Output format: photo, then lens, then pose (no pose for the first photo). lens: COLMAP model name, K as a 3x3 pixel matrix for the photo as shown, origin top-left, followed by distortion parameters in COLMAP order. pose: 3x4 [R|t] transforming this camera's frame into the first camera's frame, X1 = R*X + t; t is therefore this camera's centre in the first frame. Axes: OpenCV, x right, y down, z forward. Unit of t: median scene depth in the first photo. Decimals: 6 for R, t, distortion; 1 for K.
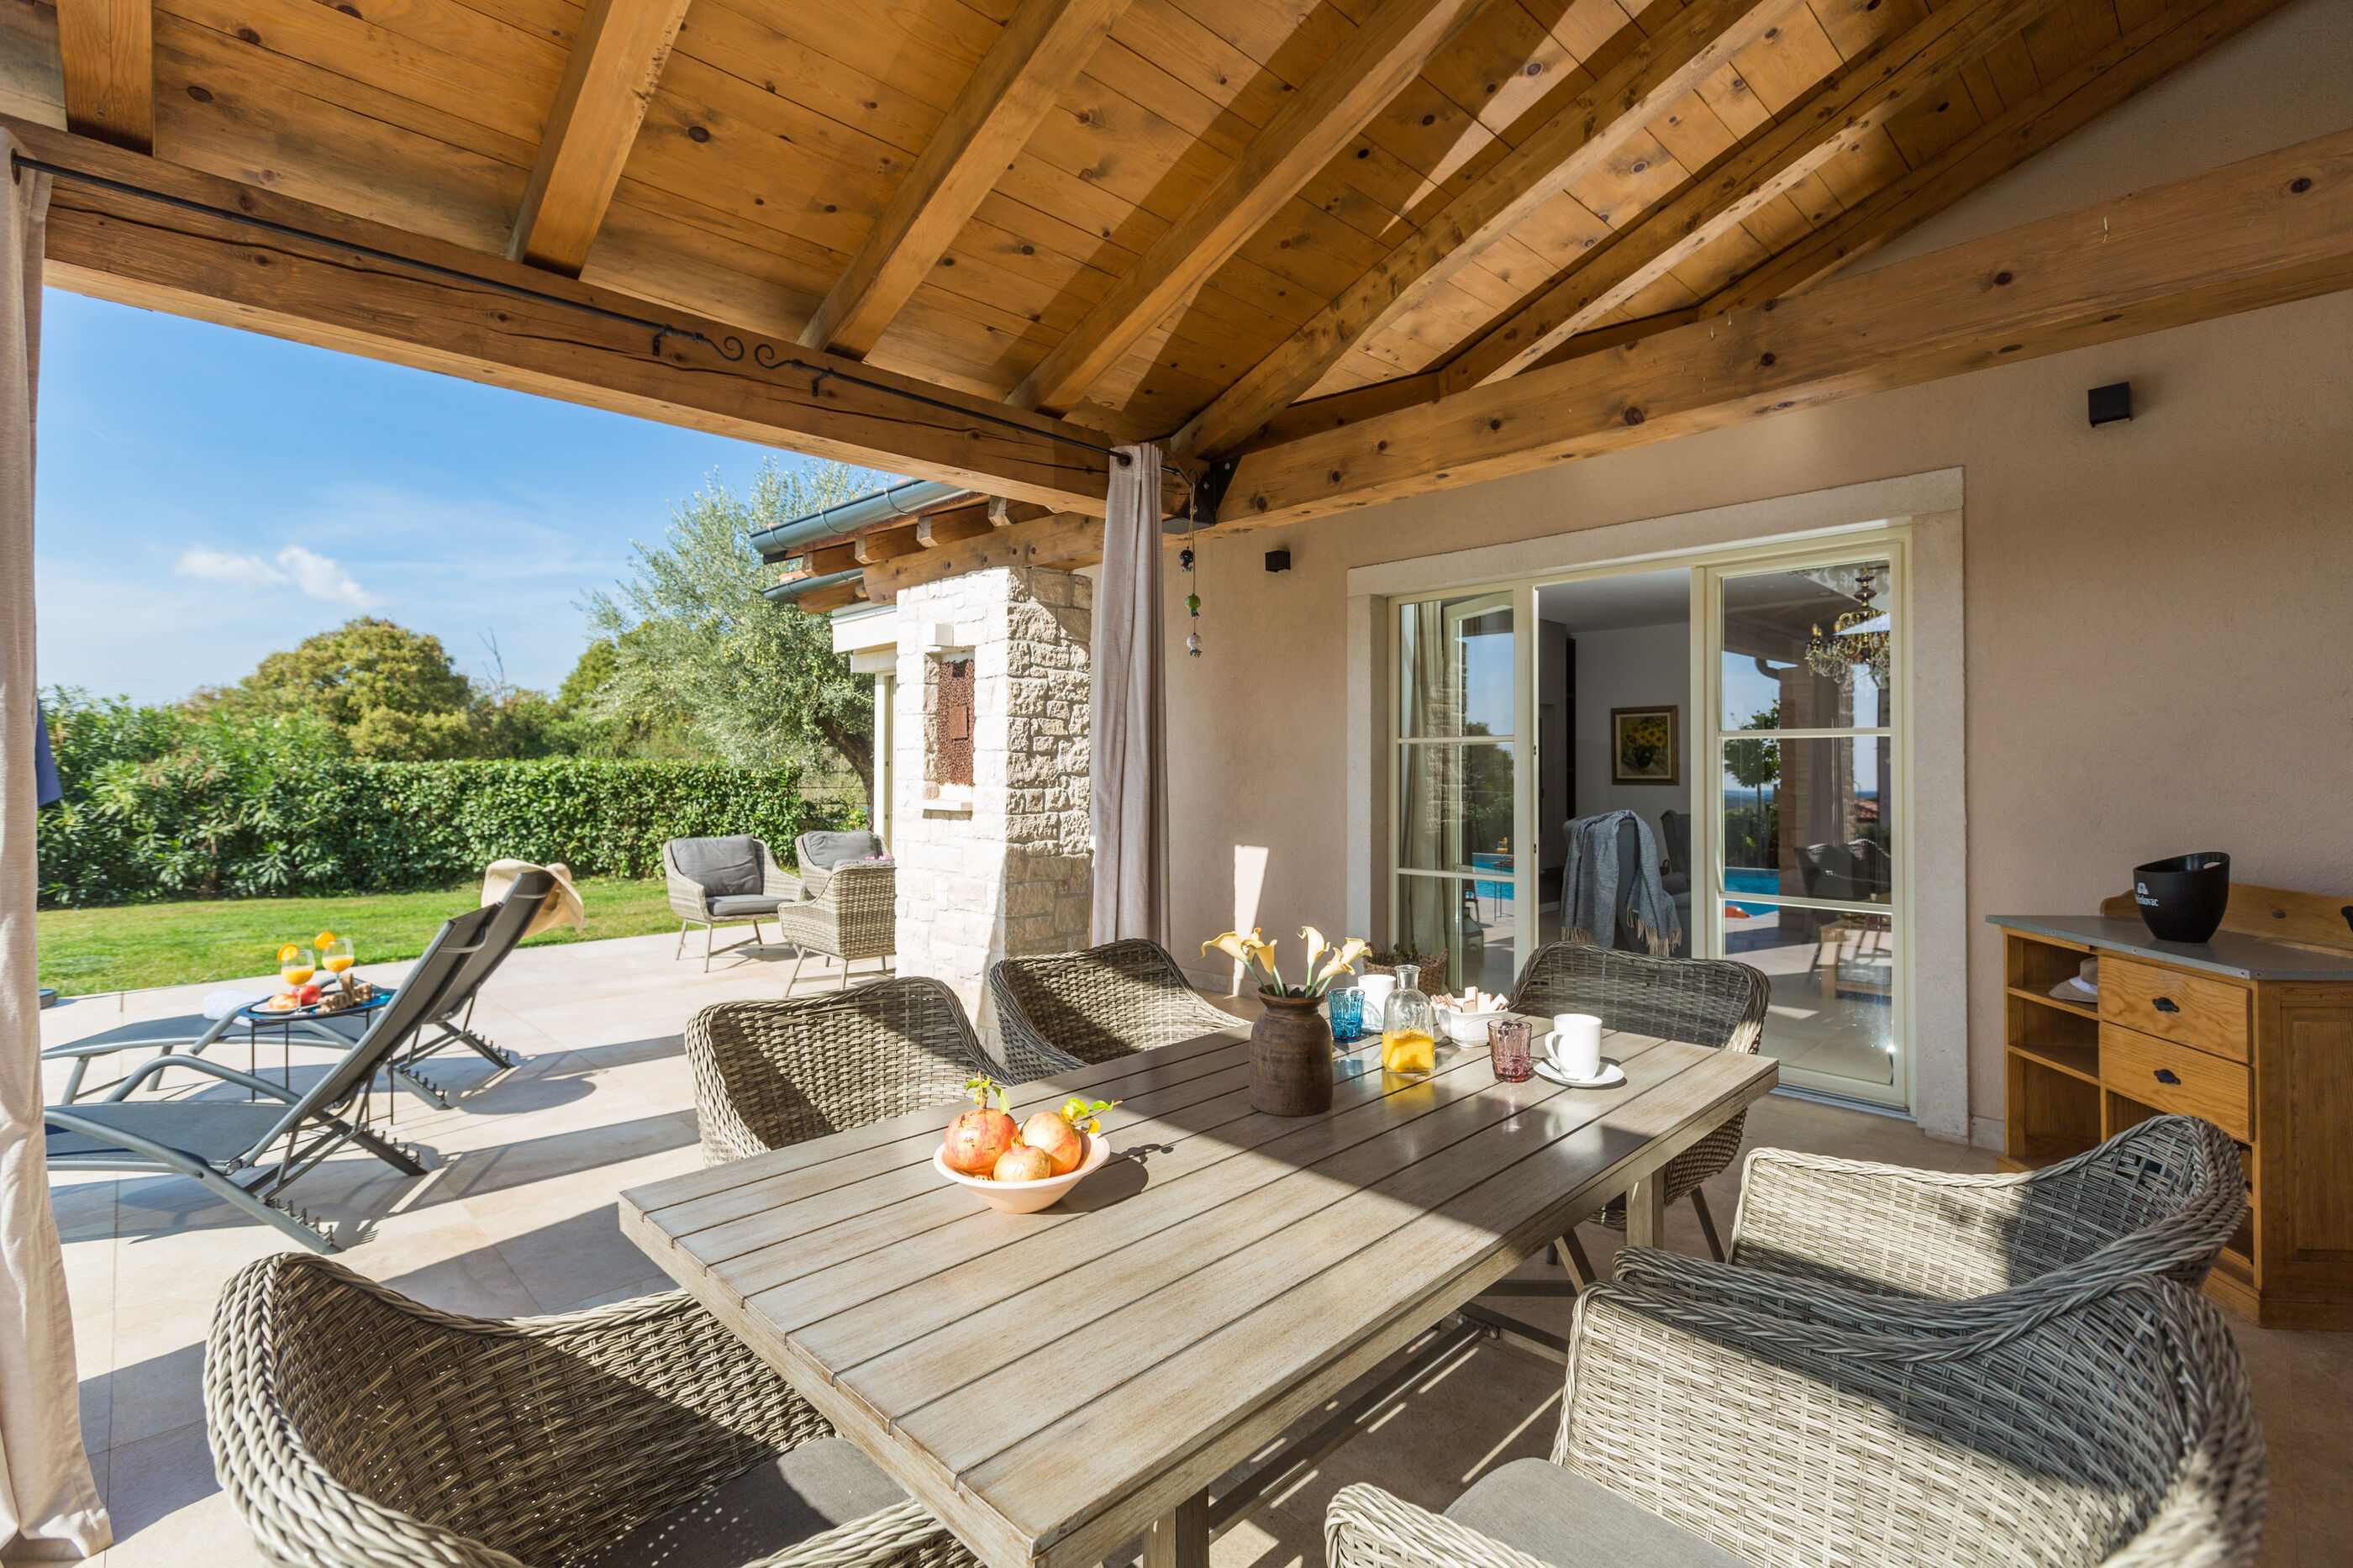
lens RADIAL K [[1073.5, 0, 1197.1], [0, 1073.5, 752.7], [0, 0, 1]] dist [-0.001887, 0.000340]
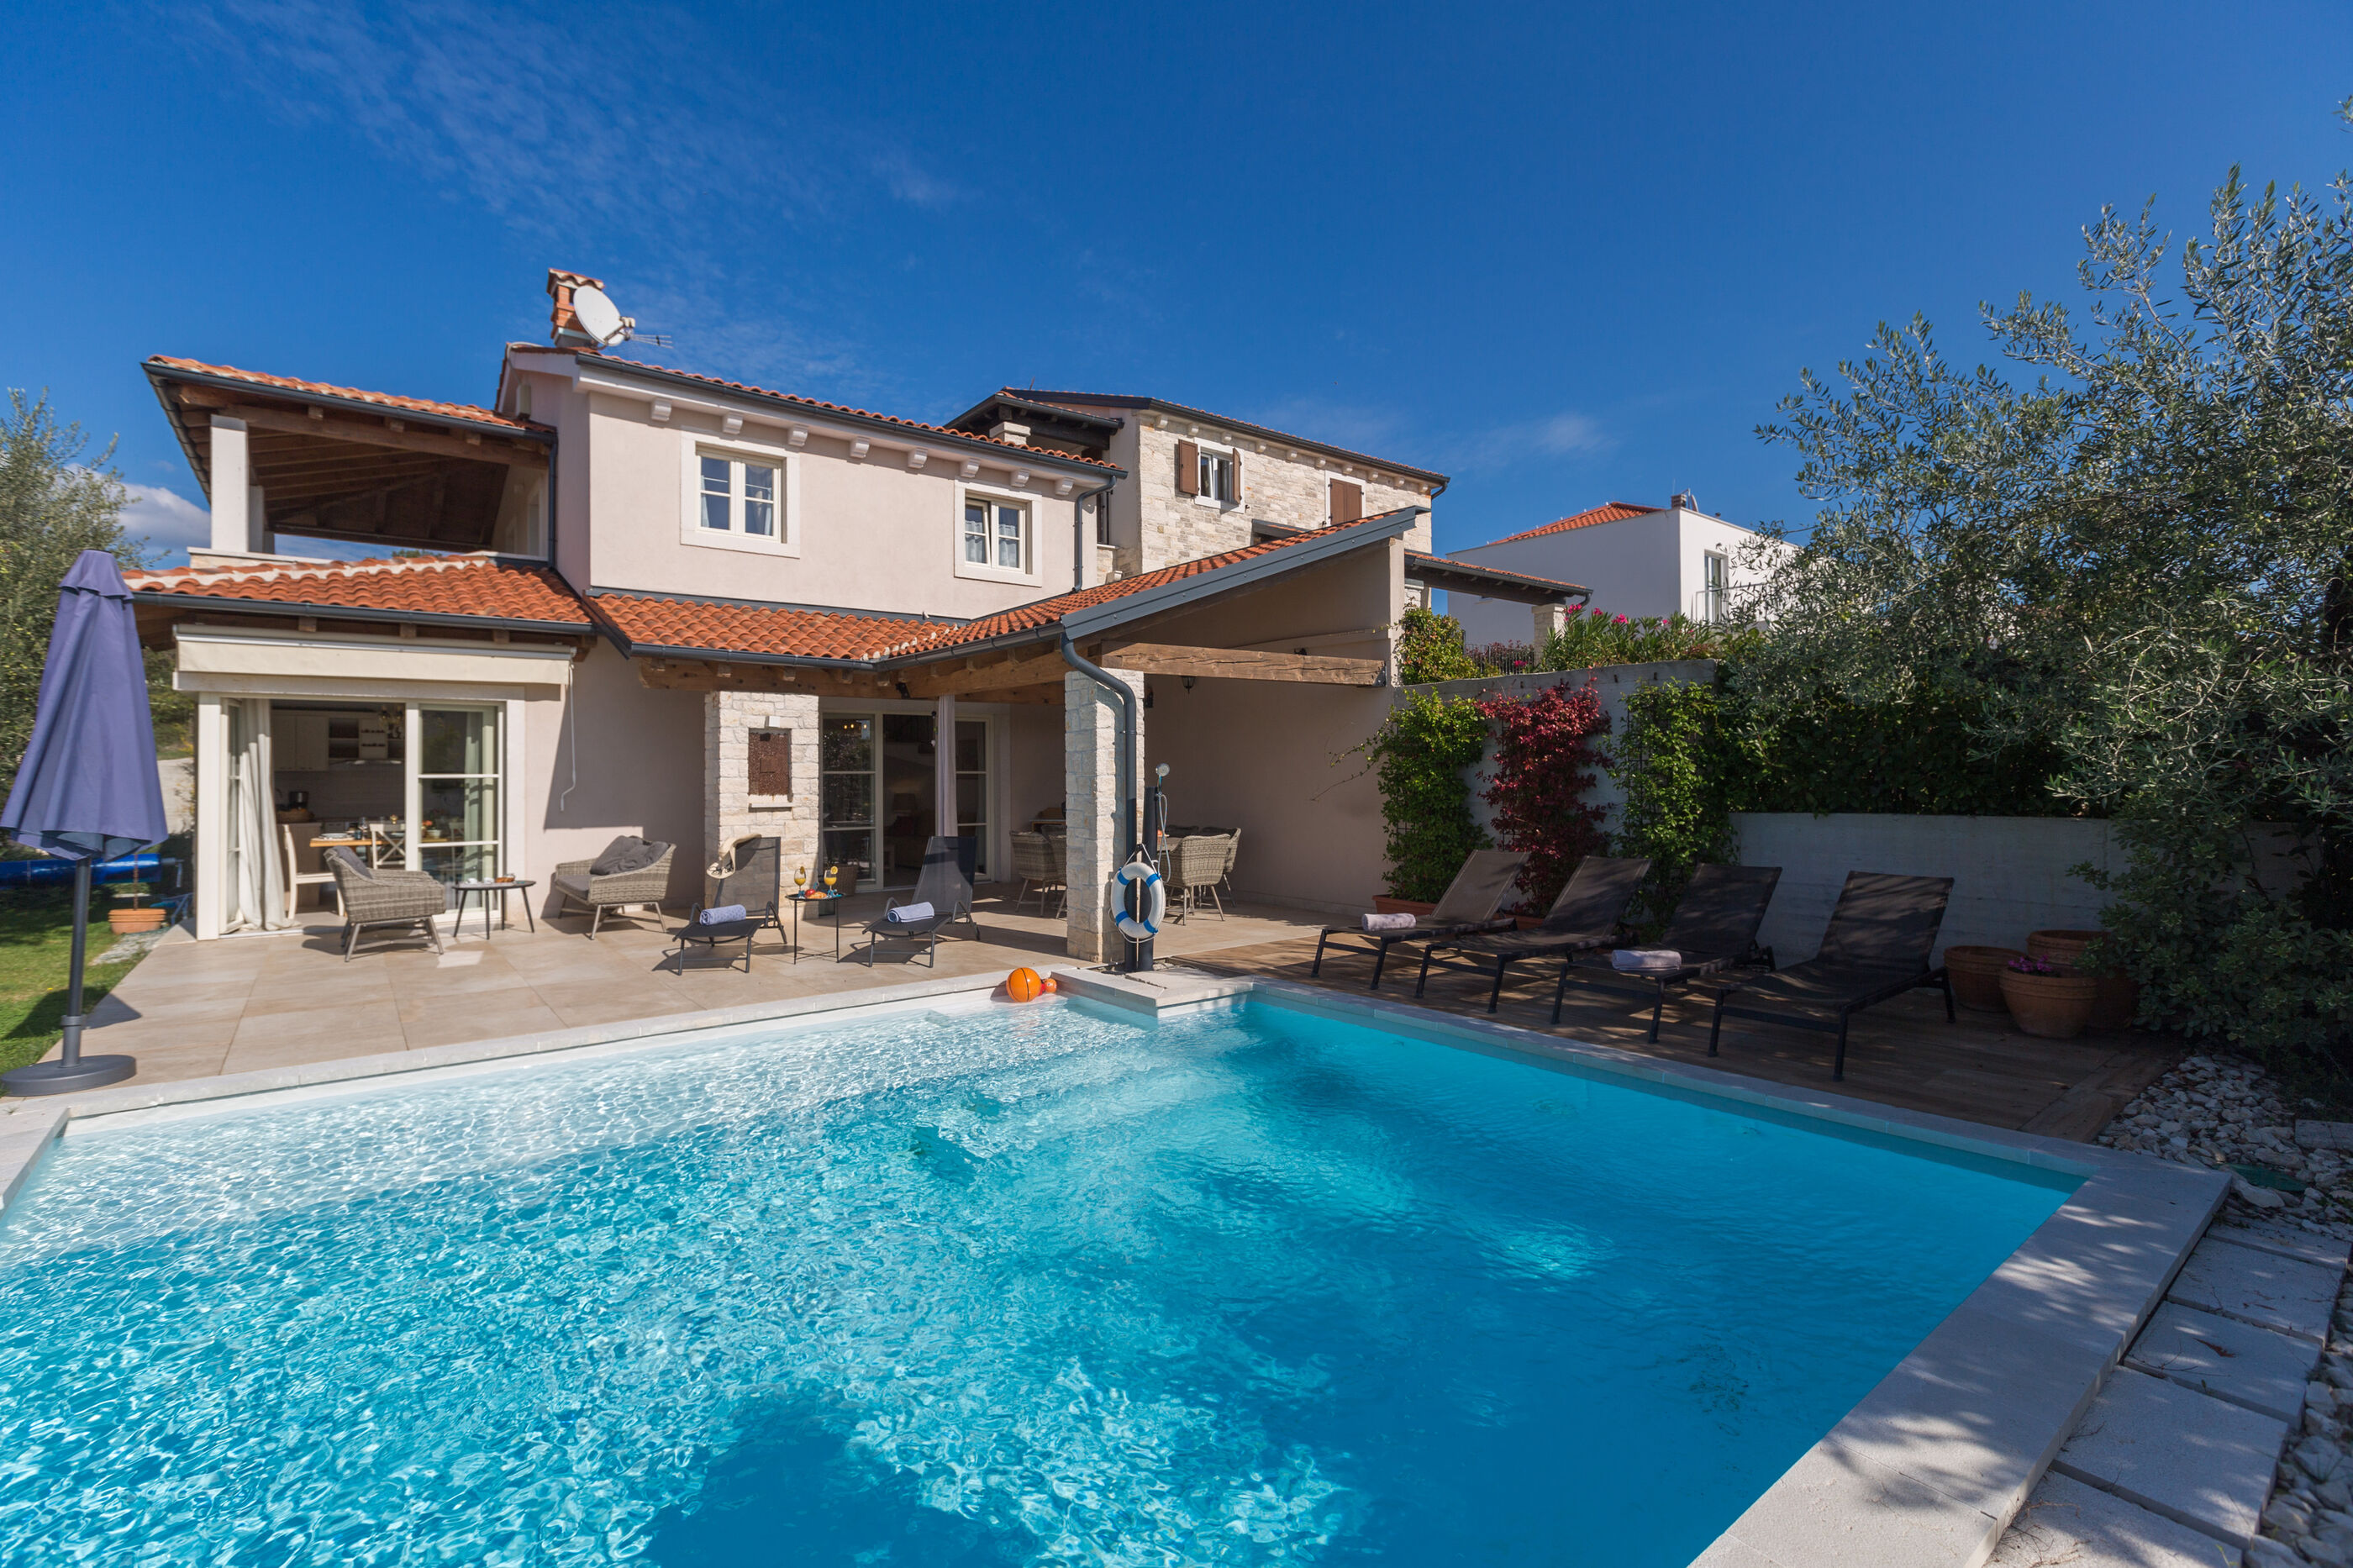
lens RADIAL K [[1073.5, 0, 1145.9], [0, 1073.5, 767.1], [0, 0, 1]] dist [-0.001887, 0.000340]
pose [[0.120665, 0.007841, 0.992662, -0.829767], [-0.011463, 0.999913, -0.006505, -0.006828], [-0.992627, -0.010594, 0.120744, 0.020172]]
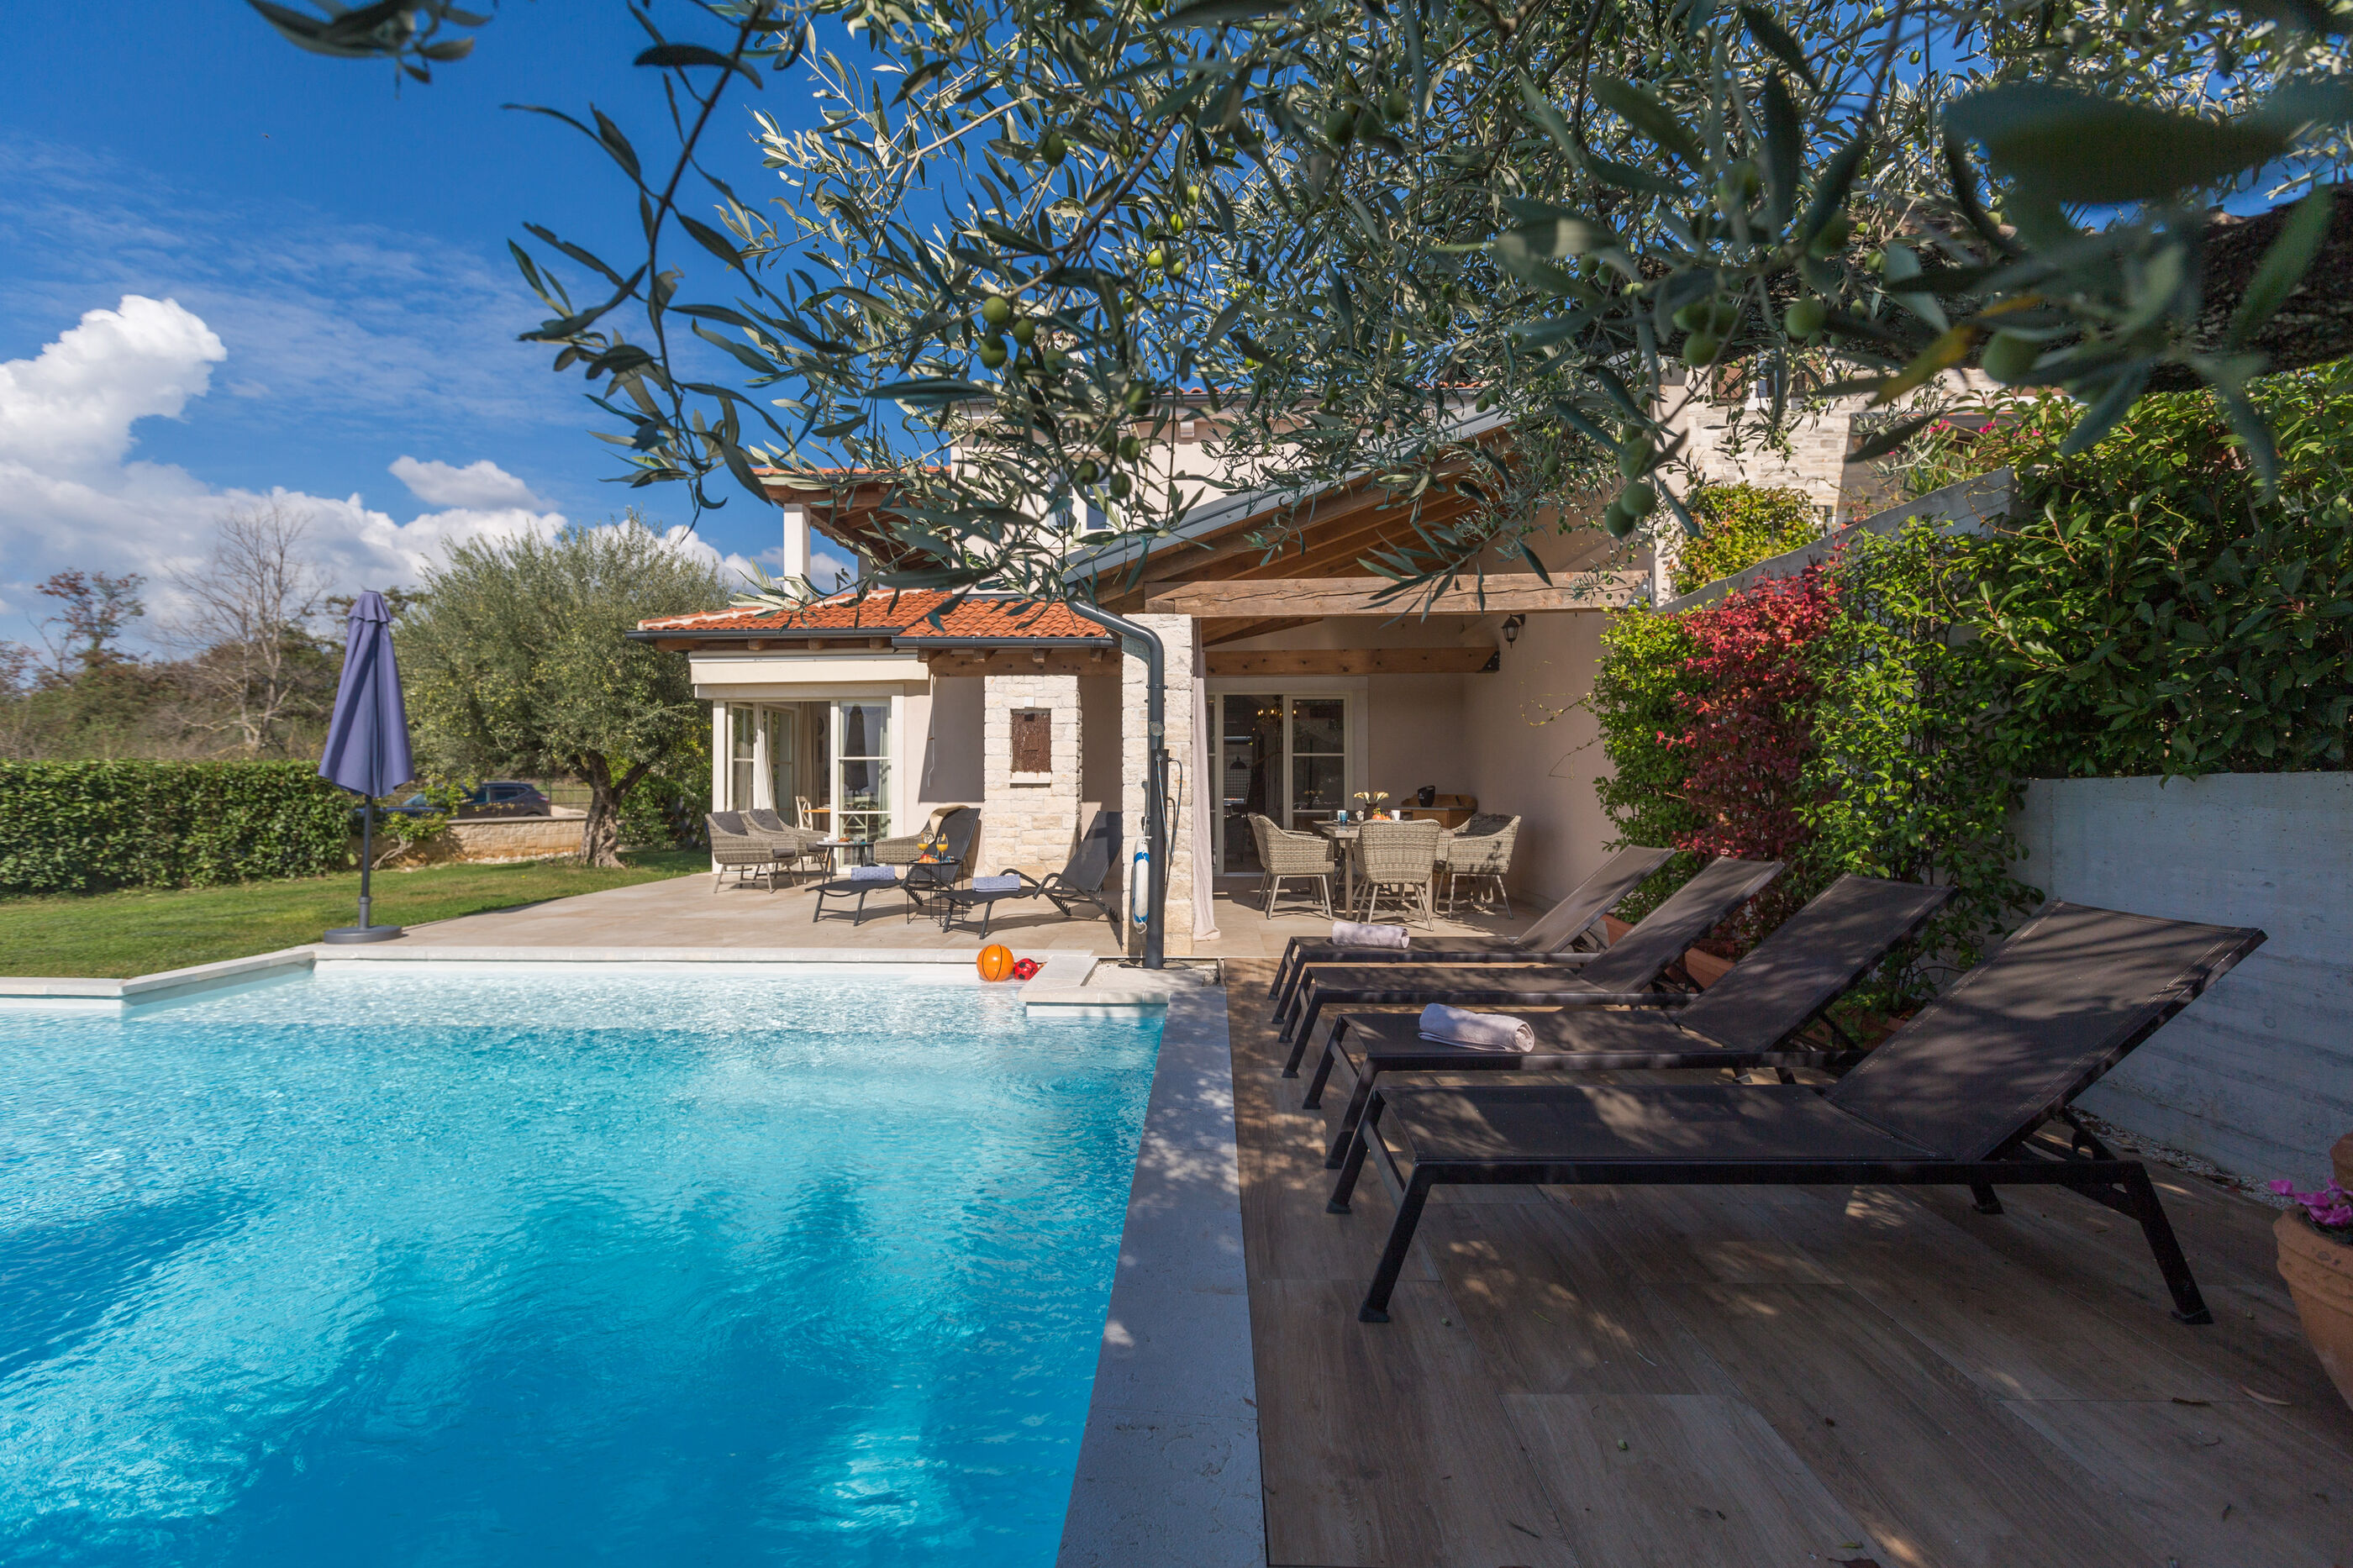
lens RADIAL K [[1073.5, 0, 1161.8], [0, 1073.5, 780.7], [0, 0, 1]] dist [-0.001887, 0.000340]
pose [[0.744752, 0.000197, 0.667341, -0.563472], [-0.007714, 0.999936, 0.008315, 0.010626], [-0.667296, -0.011340, 0.744706, -0.295931]]
